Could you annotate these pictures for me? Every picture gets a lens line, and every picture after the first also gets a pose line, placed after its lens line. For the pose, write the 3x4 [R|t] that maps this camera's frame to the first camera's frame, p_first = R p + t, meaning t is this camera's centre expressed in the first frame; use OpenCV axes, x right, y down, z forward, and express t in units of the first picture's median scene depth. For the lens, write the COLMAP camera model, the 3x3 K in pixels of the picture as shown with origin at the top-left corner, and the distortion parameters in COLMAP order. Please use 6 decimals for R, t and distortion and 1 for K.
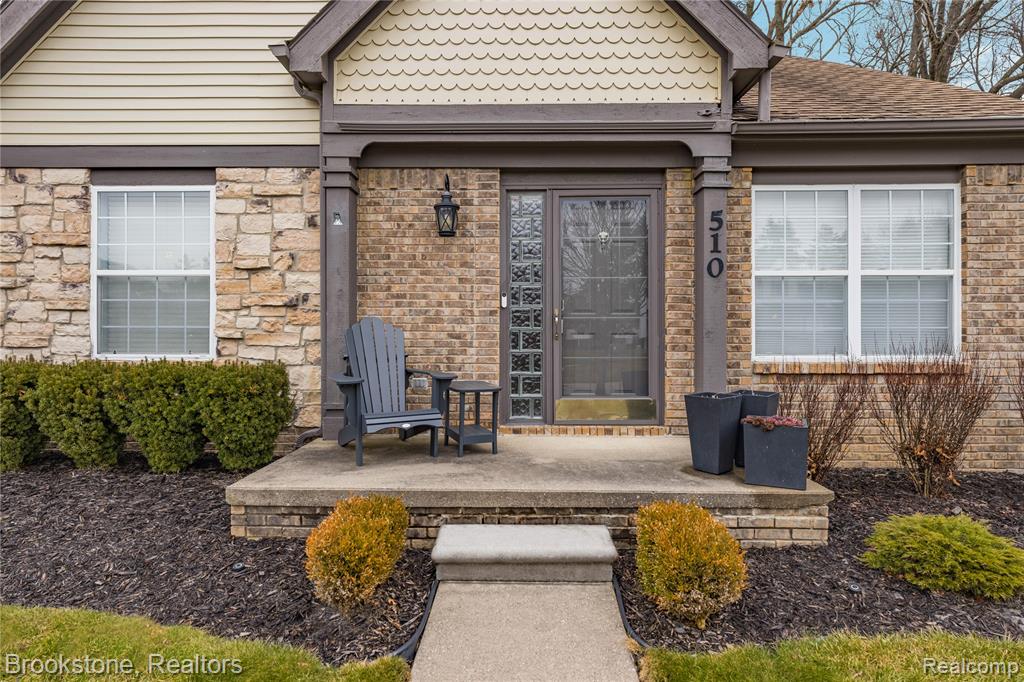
lens RADIAL K [[584.8, 0, 510.2], [0, 584.8, 334.6], [0, 0, 1]] dist [-0.006200, -0.000534]
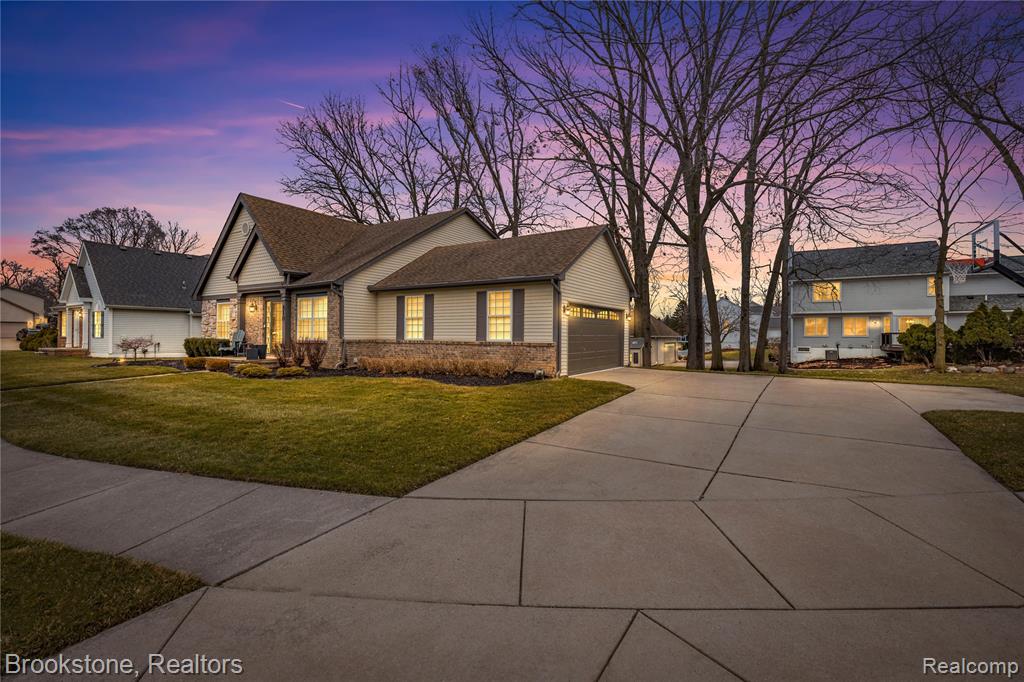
lens RADIAL K [[454.9, 0, 506.2], [0, 454.9, 336.4], [0, 0, 1]] dist [-0.012049, 0.000778]
pose [[0.855167, 0.005608, -0.518323, 3.457014], [-0.012790, 0.999865, -0.010284, 0.038757], [0.518195, 0.015424, 0.855123, -1.040742]]
